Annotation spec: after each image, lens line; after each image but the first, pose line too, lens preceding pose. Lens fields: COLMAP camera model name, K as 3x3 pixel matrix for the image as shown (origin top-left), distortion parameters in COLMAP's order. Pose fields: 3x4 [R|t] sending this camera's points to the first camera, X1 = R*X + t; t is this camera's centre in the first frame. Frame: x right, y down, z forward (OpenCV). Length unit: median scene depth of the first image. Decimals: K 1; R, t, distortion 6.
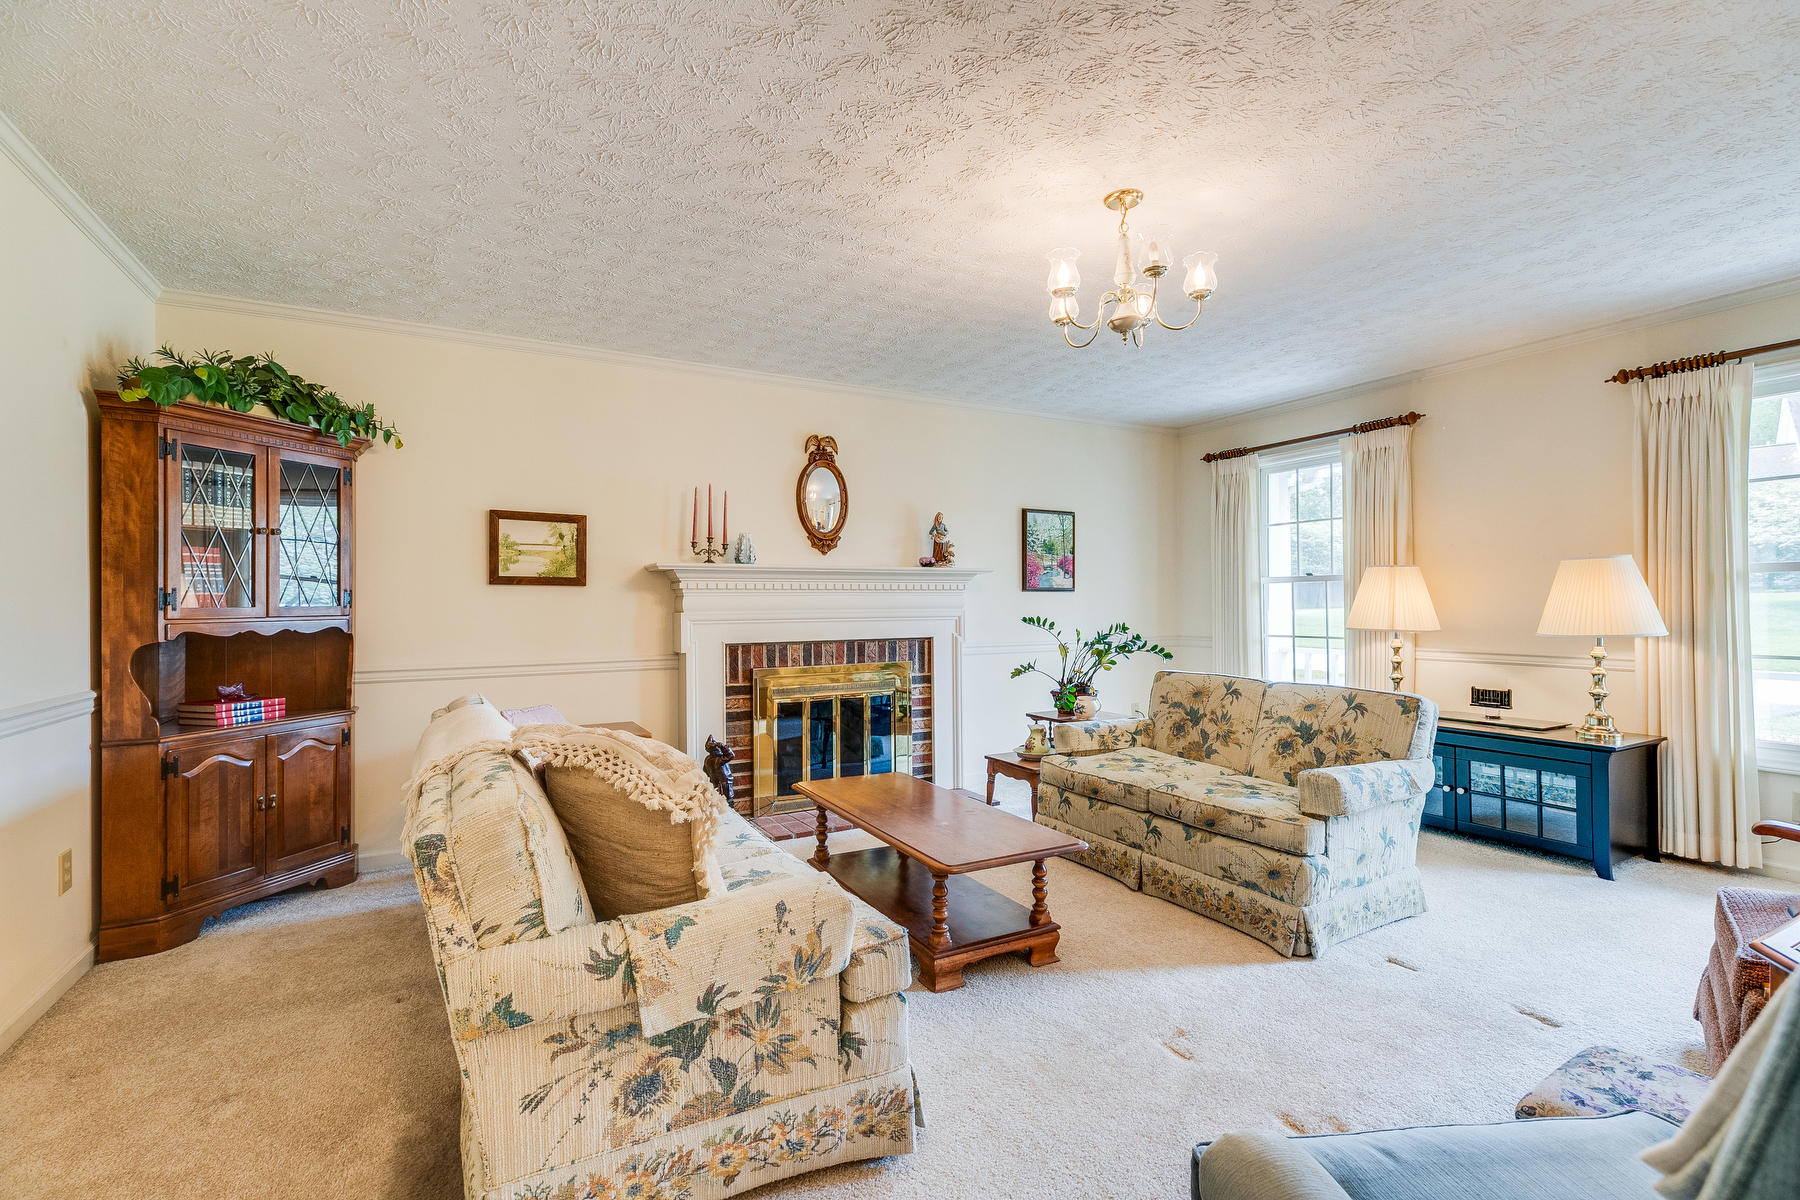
lens RADIAL K [[814.0, 0, 900.1], [0, 814.0, 596.0], [0, 0, 1]] dist [0.002503, -0.000238]
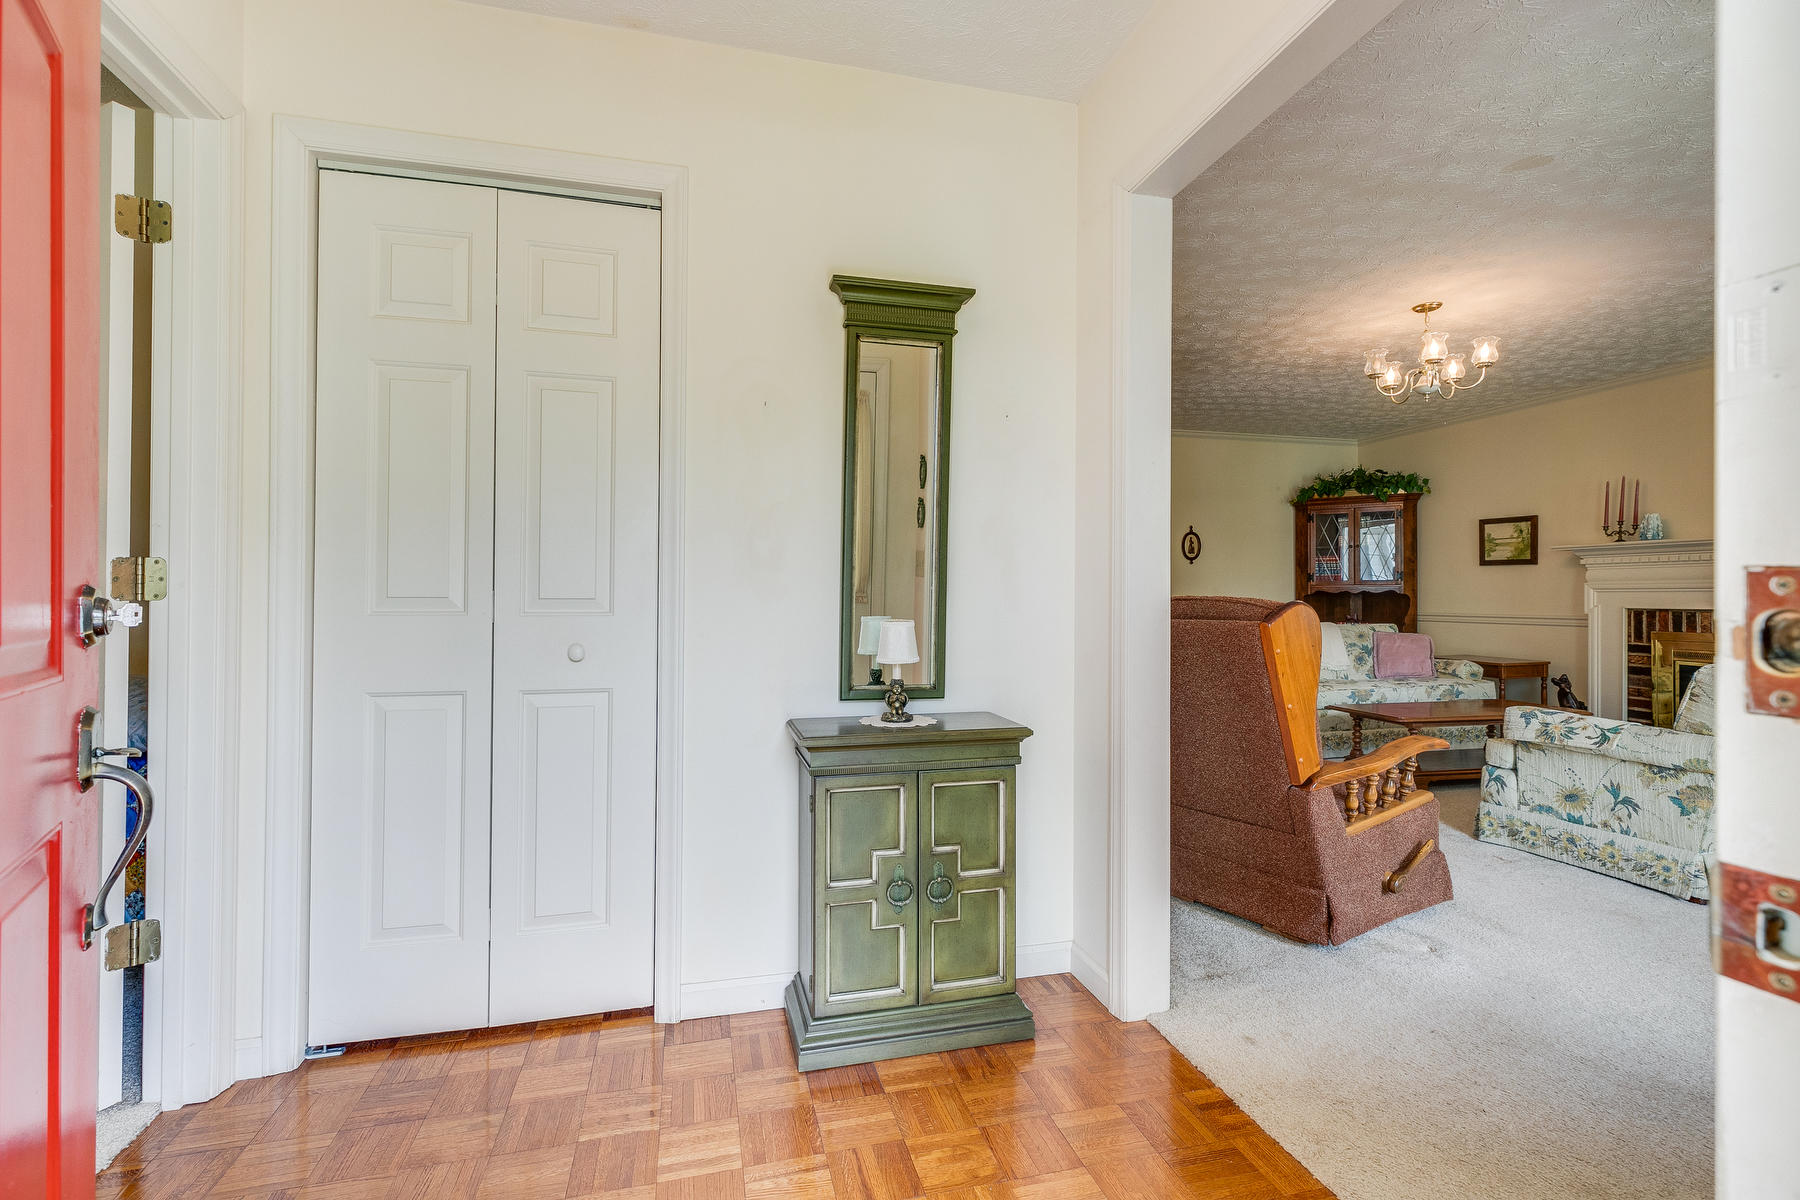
lens RADIAL K [[814.0, 0, 894.6], [0, 814.0, 598.5], [0, 0, 1]] dist [0.002503, -0.000238]
pose [[-0.258903, 0.009324, -0.965858, 1.184370], [0.006217, 0.999949, 0.007986, 0.026708], [0.965883, -0.003937, -0.258948, 0.260557]]
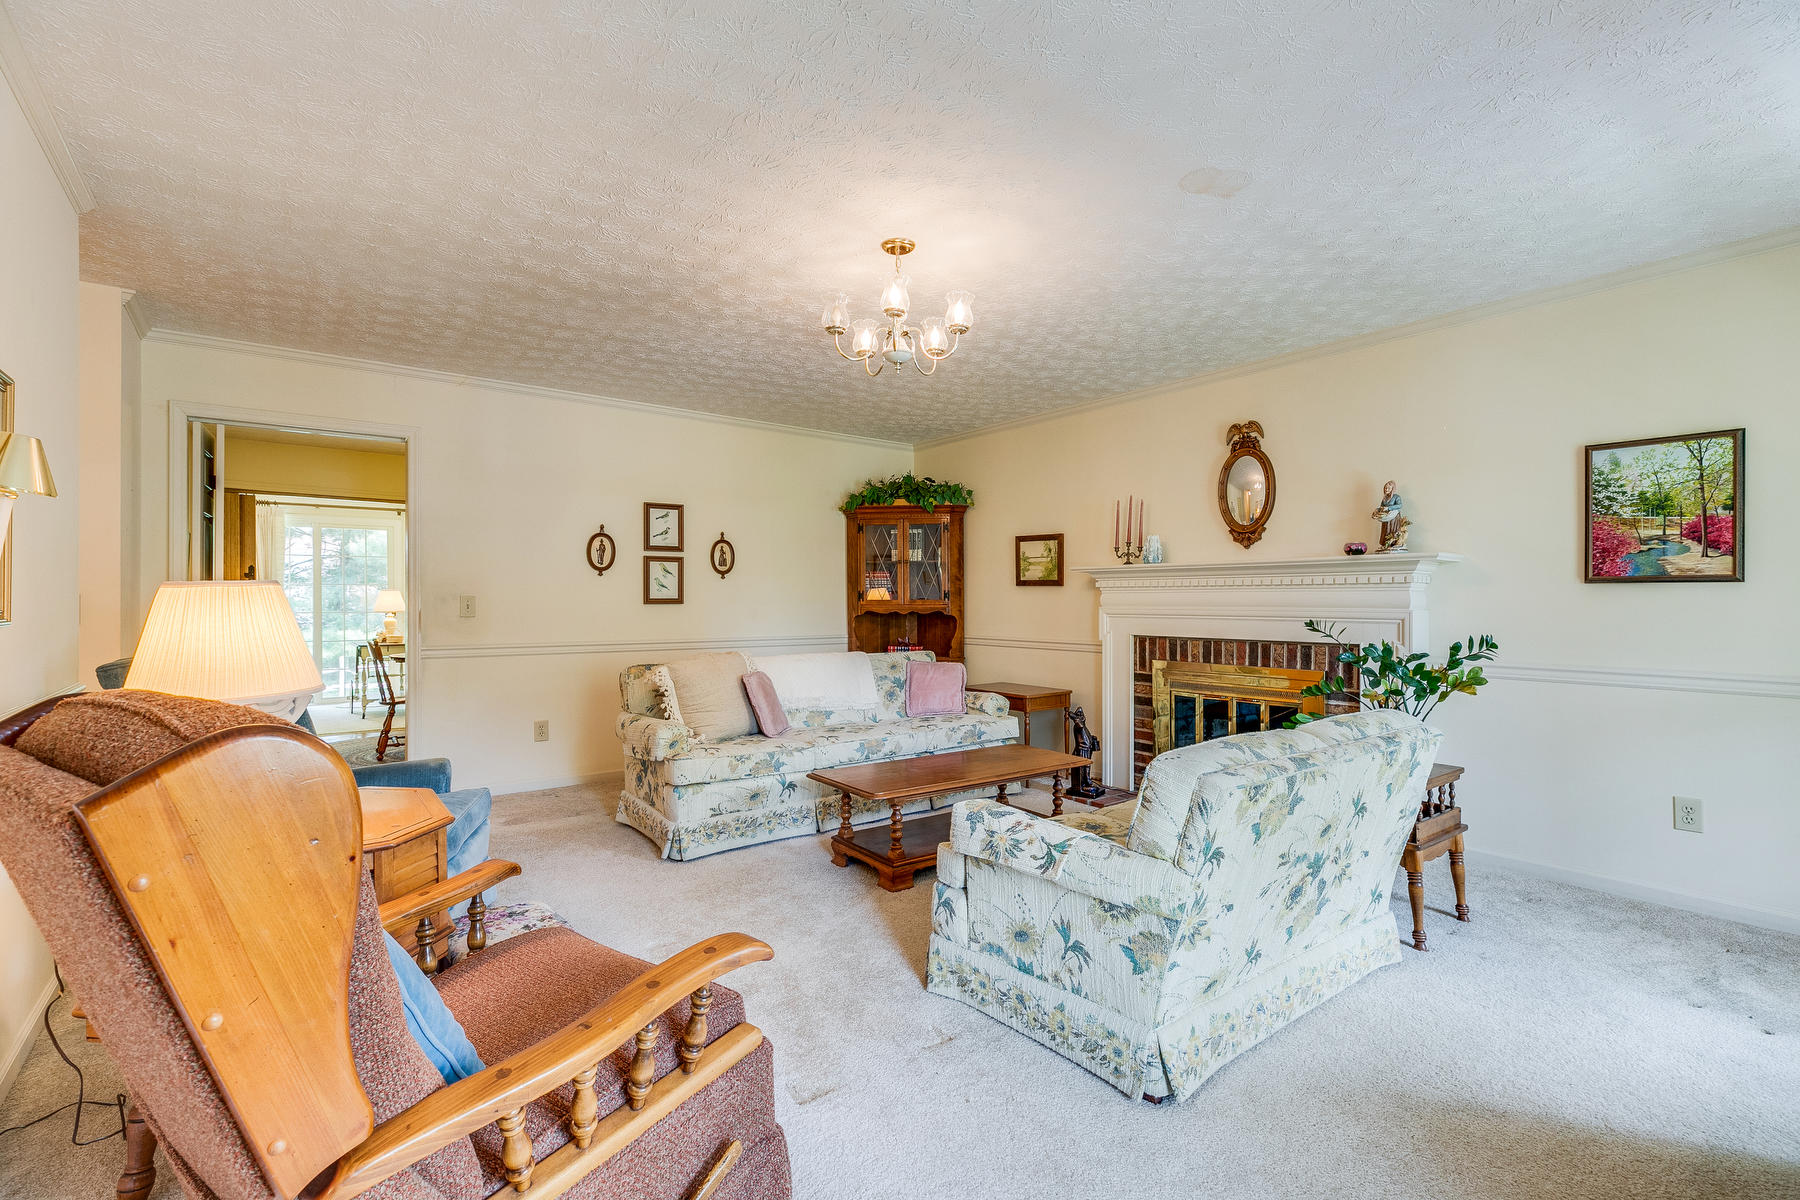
lens RADIAL K [[814.0, 0, 902.4], [0, 814.0, 602.7], [0, 0, 1]] dist [0.002503, -0.000238]
pose [[0.148992, 0.007397, -0.988811, 0.828861], [0.001782, 0.999968, 0.007749, 0.004068], [0.988837, -0.002916, 0.148974, 0.497101]]
